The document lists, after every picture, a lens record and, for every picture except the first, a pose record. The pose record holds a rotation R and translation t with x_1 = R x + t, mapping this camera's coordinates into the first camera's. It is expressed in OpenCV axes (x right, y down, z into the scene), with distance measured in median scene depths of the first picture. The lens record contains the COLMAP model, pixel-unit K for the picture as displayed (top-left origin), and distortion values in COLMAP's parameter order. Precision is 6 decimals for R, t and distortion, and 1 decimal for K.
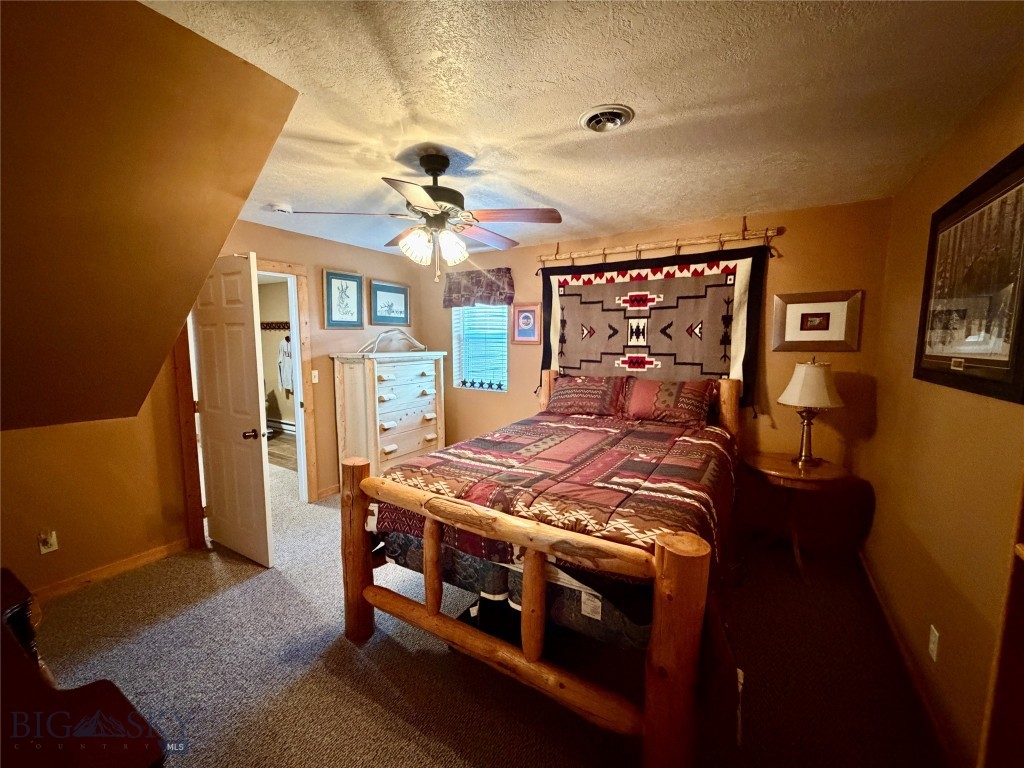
lens RADIAL K [[410.4, 0, 510.7], [0, 410.4, 384.1], [0, 0, 1]] dist [-0.000530, -0.000030]
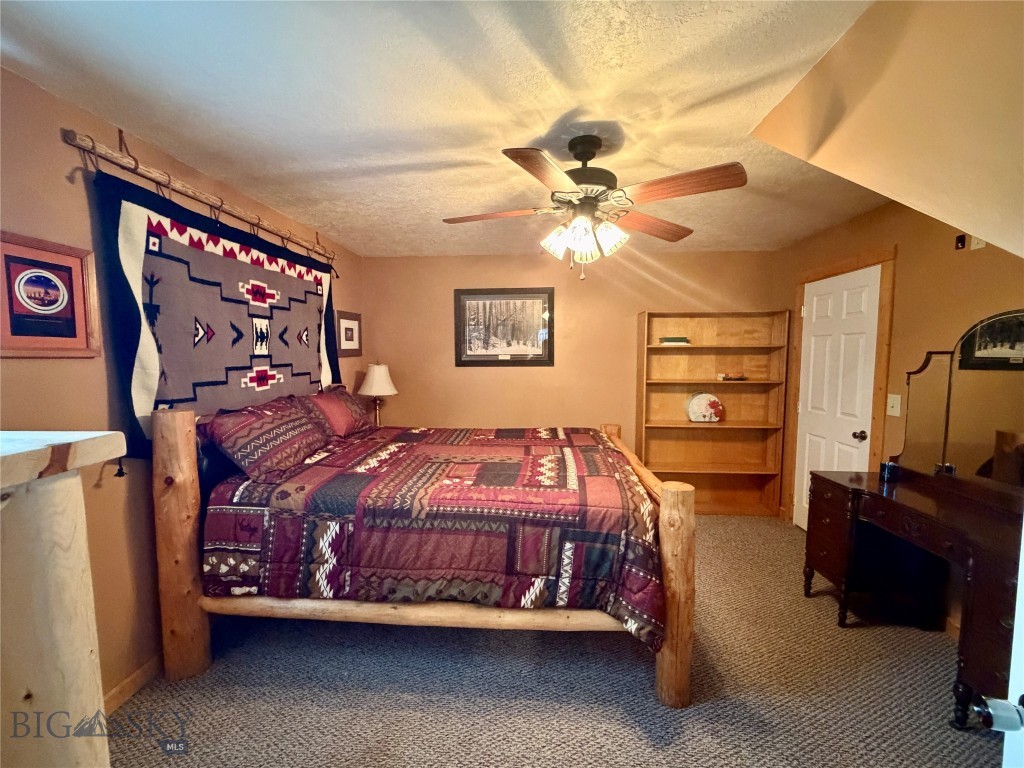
lens RADIAL K [[410.4, 0, 509.7], [0, 410.4, 383.4], [0, 0, 1]] dist [-0.000530, -0.000030]
pose [[-0.466336, -0.071768, 0.881692, -0.546917], [0.096073, 0.986699, 0.131130, -0.097973], [-0.879375, 0.145858, -0.453238, 0.955828]]
